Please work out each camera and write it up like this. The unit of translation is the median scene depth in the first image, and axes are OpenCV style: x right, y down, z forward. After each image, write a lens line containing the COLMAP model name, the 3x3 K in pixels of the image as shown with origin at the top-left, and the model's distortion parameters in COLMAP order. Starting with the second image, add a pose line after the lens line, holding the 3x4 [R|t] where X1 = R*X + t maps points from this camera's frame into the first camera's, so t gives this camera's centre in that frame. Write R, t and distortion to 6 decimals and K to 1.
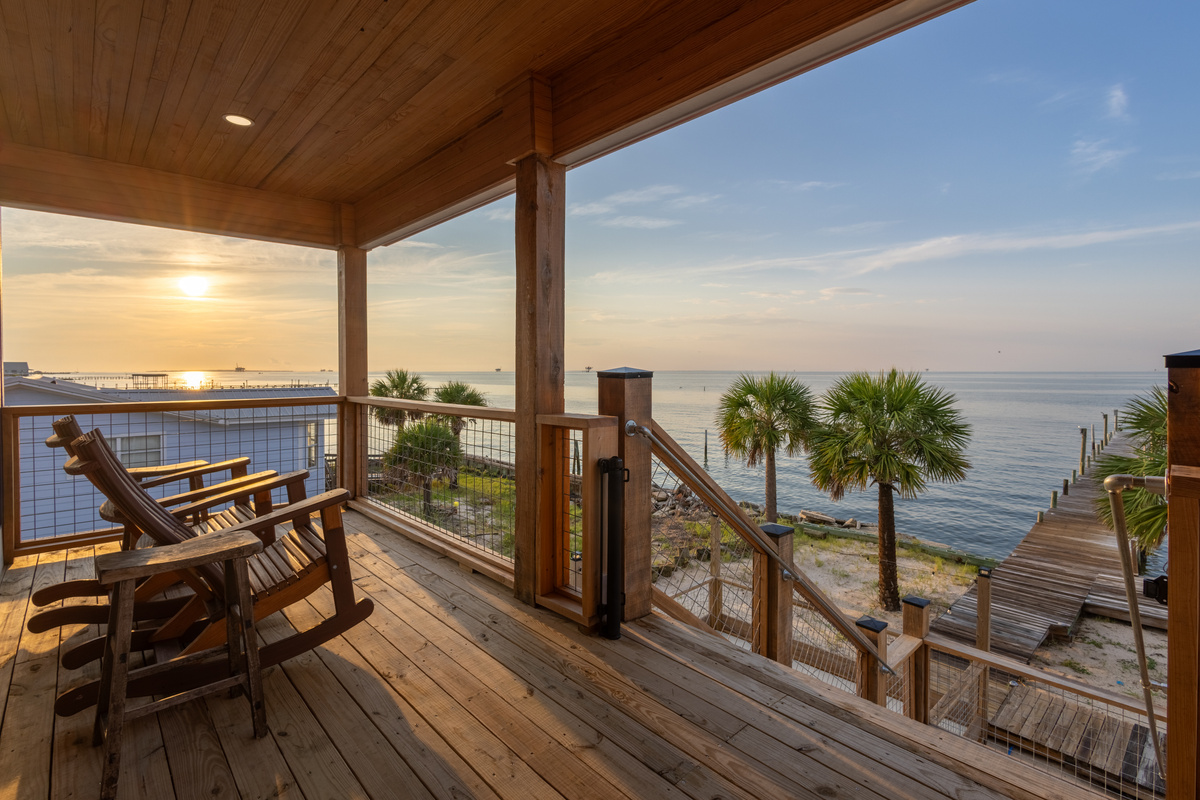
lens RADIAL K [[551.8, 0, 593.0], [0, 551.8, 396.7], [0, 0, 1]] dist [0.002803, 0.000343]
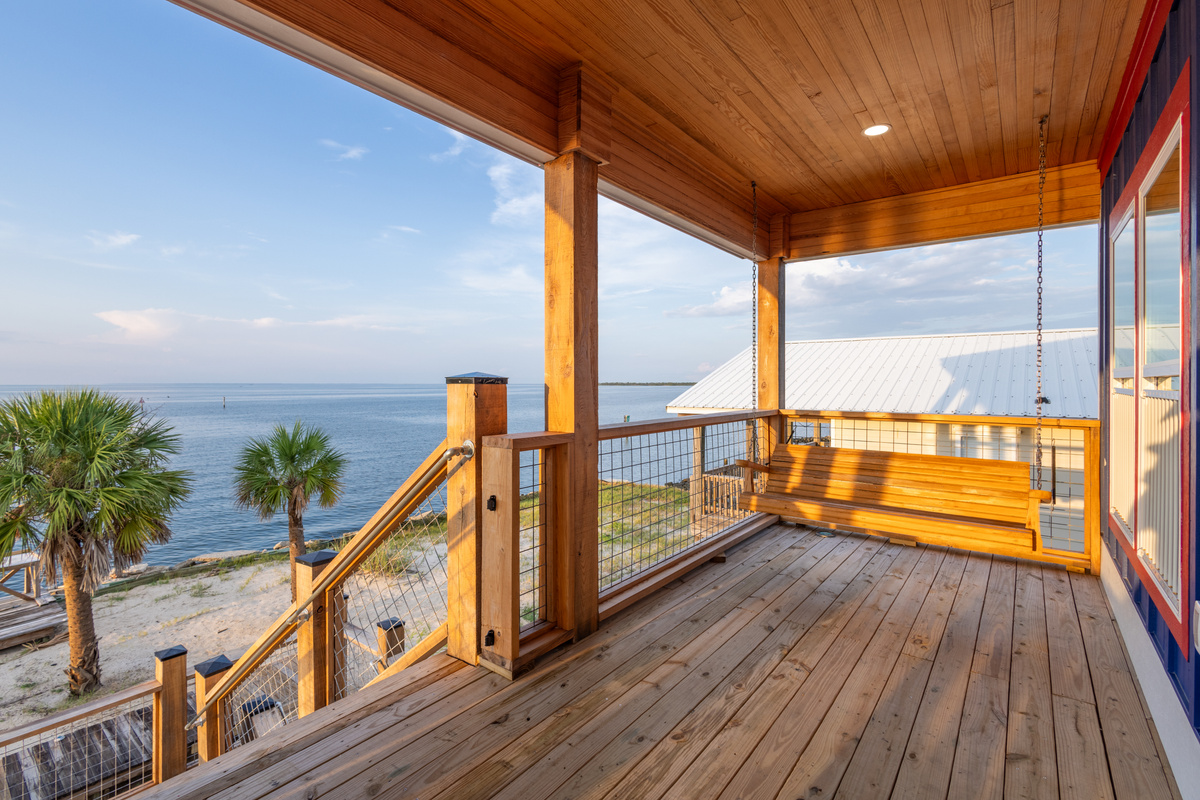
lens RADIAL K [[551.8, 0, 593.0], [0, 551.8, 396.7], [0, 0, 1]] dist [0.002803, 0.000343]
pose [[-0.159748, -0.013413, 0.987067, -0.943381], [0.048042, 0.998617, 0.021345, -0.039560], [-0.985988, 0.050830, -0.158883, 1.028180]]
